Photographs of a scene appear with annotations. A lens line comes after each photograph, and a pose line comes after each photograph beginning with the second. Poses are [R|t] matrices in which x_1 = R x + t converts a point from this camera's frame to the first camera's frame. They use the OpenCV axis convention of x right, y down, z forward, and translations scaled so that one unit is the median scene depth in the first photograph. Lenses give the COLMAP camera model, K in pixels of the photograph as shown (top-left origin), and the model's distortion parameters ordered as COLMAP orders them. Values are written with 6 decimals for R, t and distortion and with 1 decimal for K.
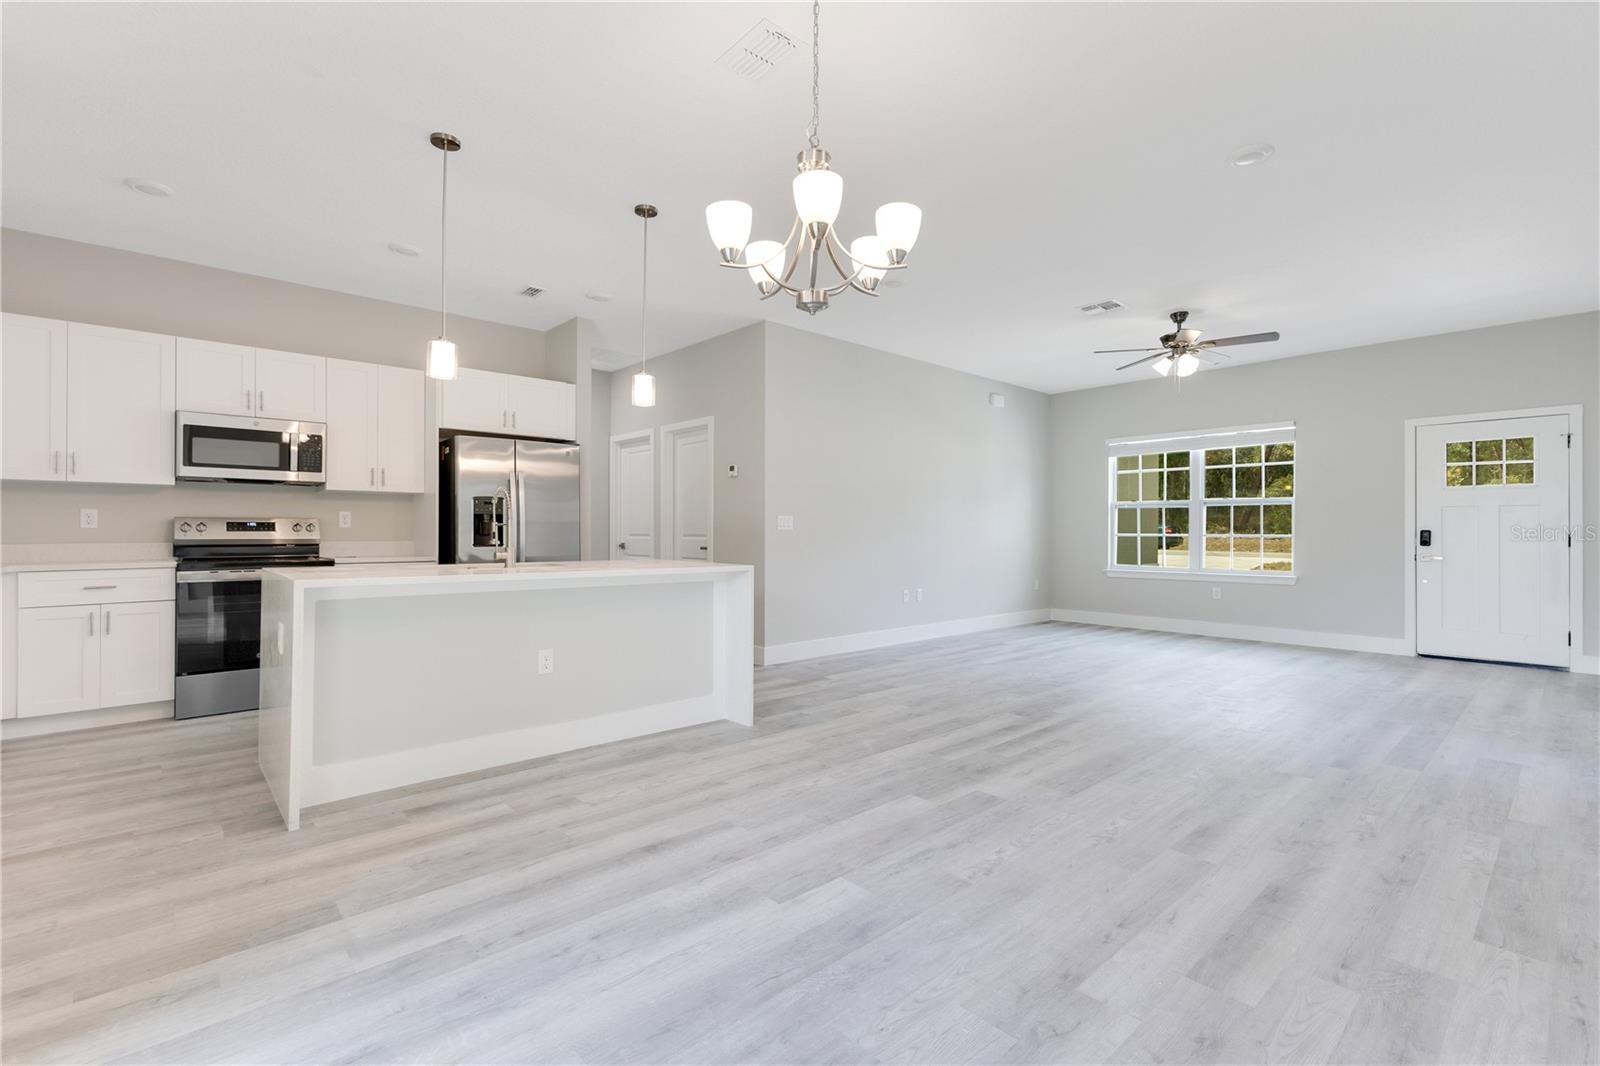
lens RADIAL K [[704.6, 0, 800.0], [0, 704.6, 533.0], [0, 0, 1]] dist [0.012152, -0.000129]
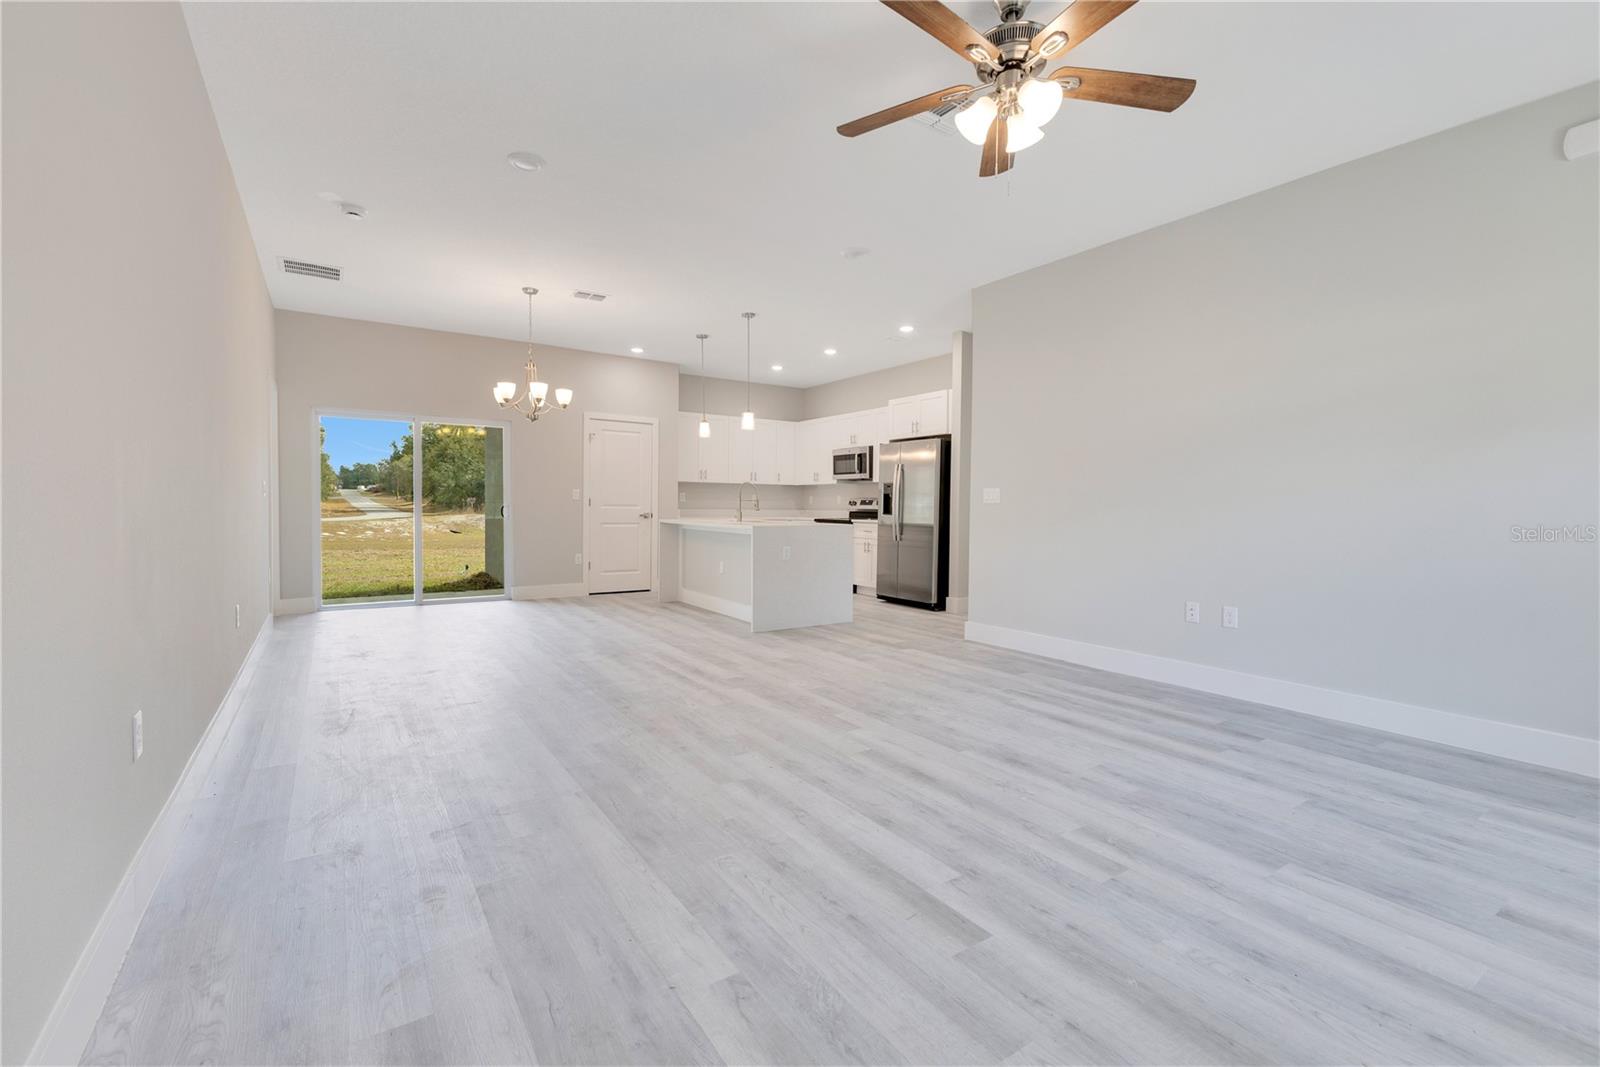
lens RADIAL K [[704.6, 0, 800.0], [0, 704.6, 533.5], [0, 0, 1]] dist [0.012152, -0.000129]
pose [[-0.151774, 0.038133, -0.987679, 1.410189], [-0.008857, 0.999163, 0.039937, 0.000380], [0.988376, 0.014809, -0.151309, 1.327746]]
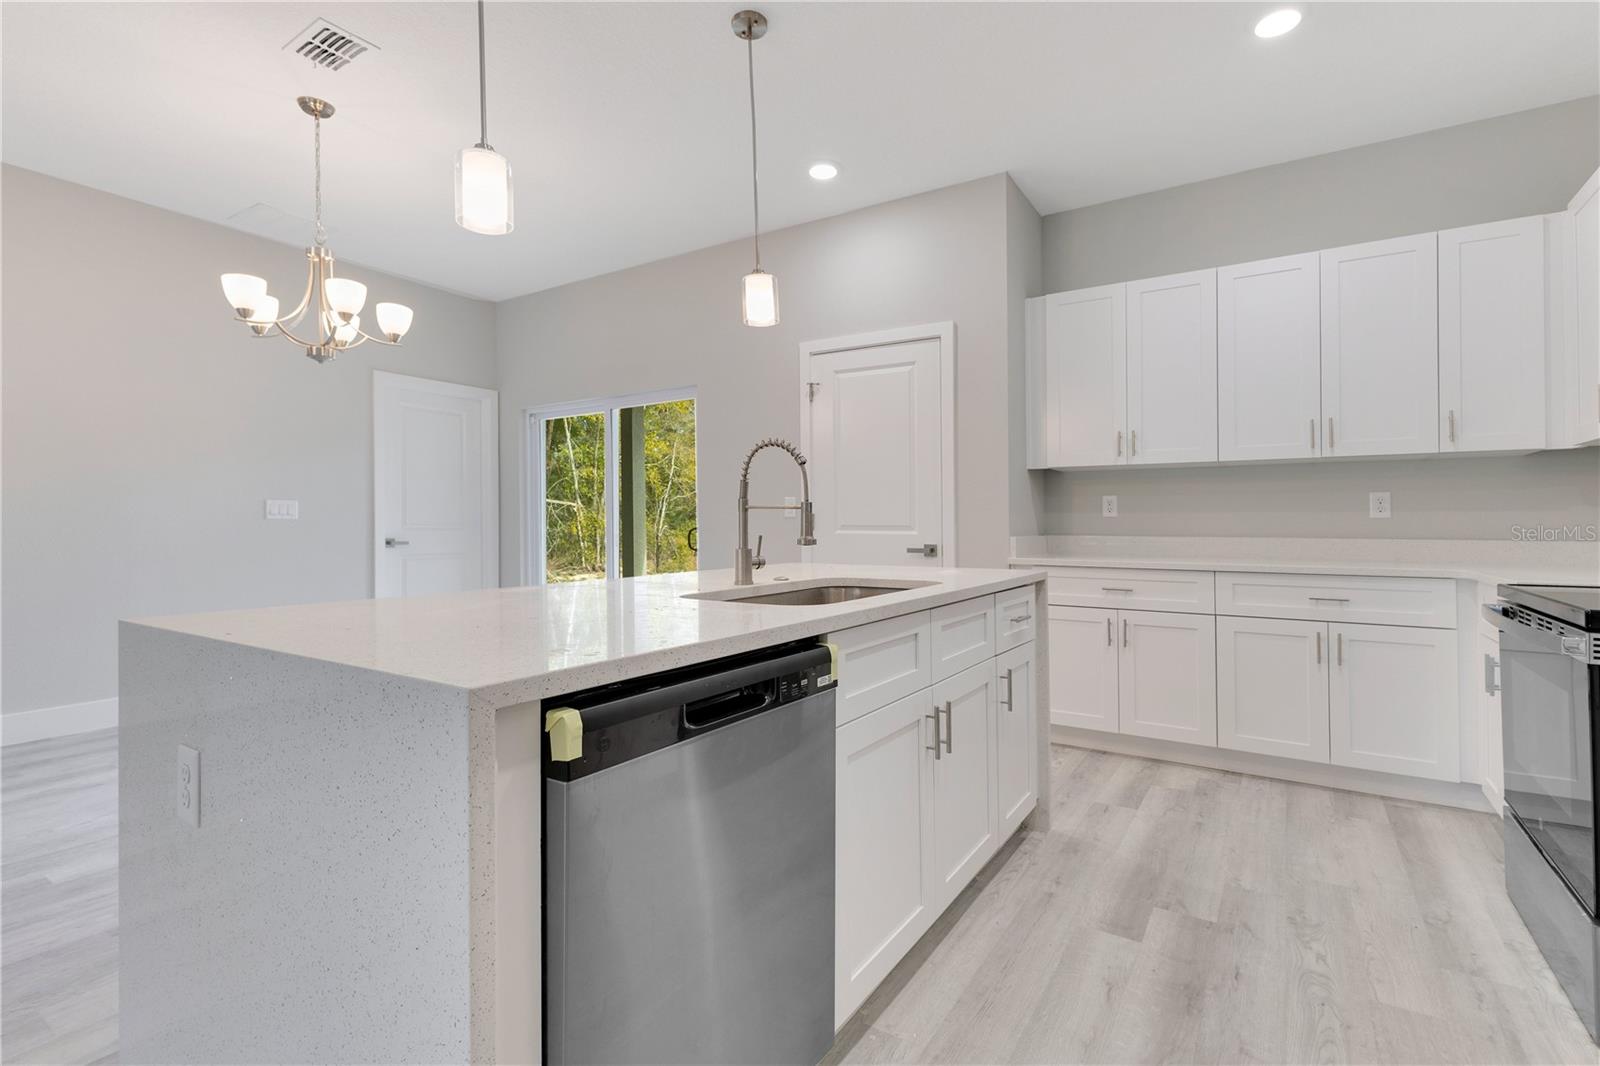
lens RADIAL K [[724.9, 0, 760.4], [0, 724.9, 520.6], [0, 0, 1]] dist [-0.000918, 0.000676]
pose [[-0.968015, -0.001845, -0.250884, -0.215035], [-0.000409, 0.999983, -0.005777, 0.001533], [0.250890, -0.005490, -0.968000, 1.403340]]
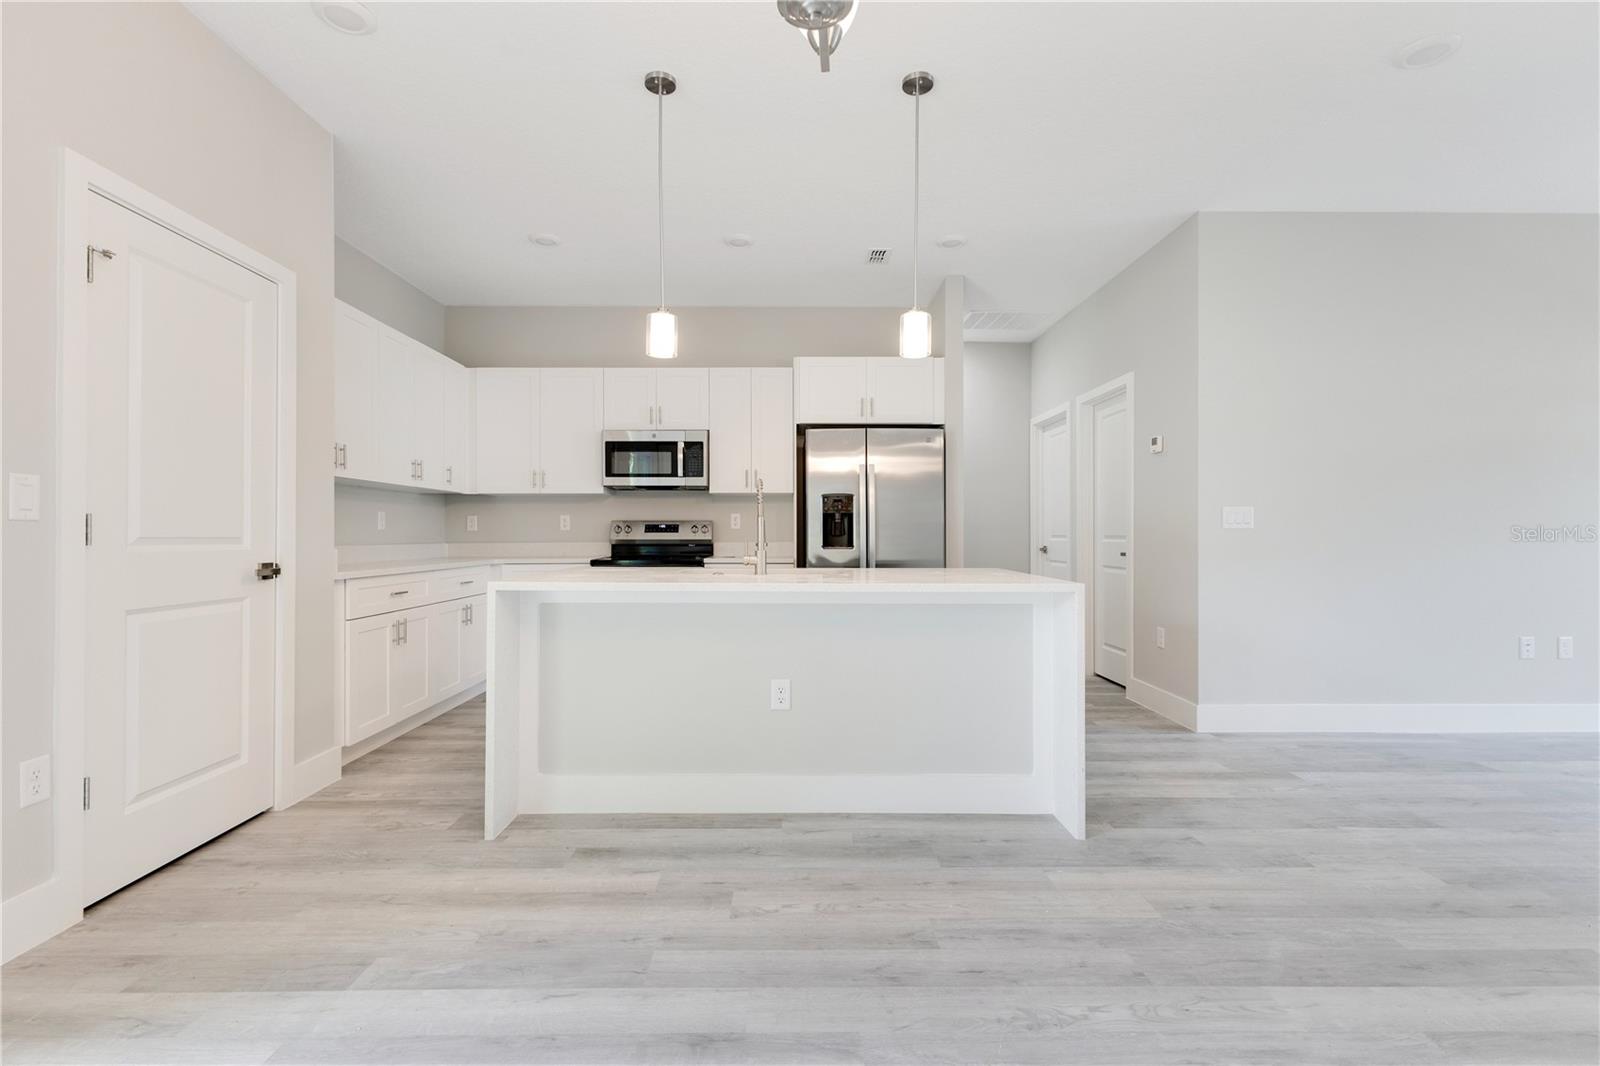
lens RADIAL K [[709.2, 0, 800.0], [0, 709.2, 533.0], [0, 0, 1]] dist [0.010498, -0.000510]
pose [[0.751032, -0.001810, -0.660263, 0.161649], [0.001082, 0.999998, -0.001511, 0.000643], [0.660265, 0.000420, 0.751033, 0.356036]]
